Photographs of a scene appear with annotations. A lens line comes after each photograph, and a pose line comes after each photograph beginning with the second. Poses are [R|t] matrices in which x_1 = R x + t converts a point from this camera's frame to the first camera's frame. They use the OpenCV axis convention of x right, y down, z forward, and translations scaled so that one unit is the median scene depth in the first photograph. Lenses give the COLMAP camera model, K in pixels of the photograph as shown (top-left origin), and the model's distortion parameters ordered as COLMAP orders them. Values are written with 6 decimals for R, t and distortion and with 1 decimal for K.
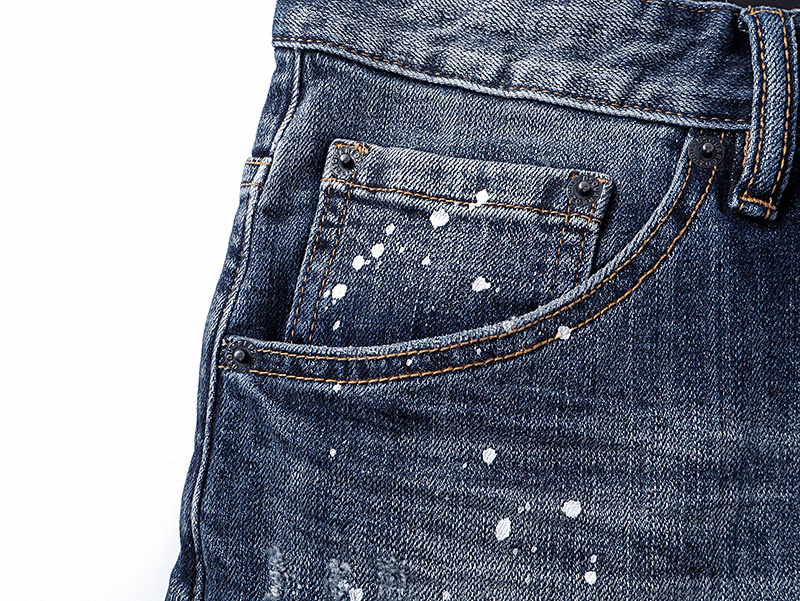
lens RADIAL K [[862.0, 0, 400.0], [0, 862.0, 300.5], [0, 0, 1]] dist [0.029349, 0.001551]
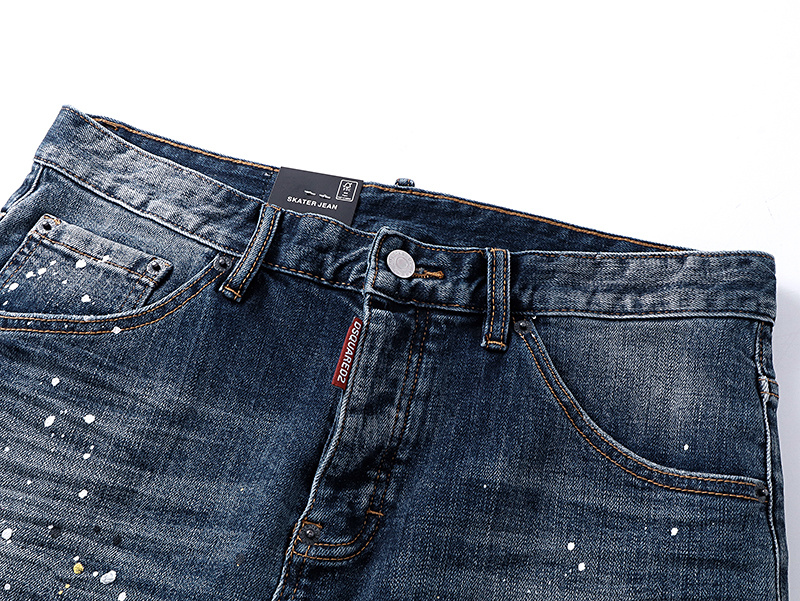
lens RADIAL K [[862.0, 0, 400.0], [0, 862.0, 300.5], [0, 0, 1]] dist [0.029349, 0.001551]
pose [[0.966350, 0.250412, 0.058838, 0.635575], [-0.229876, 0.943334, -0.239330, 0.275555], [-0.115435, 0.217752, 0.969154, -0.902839]]
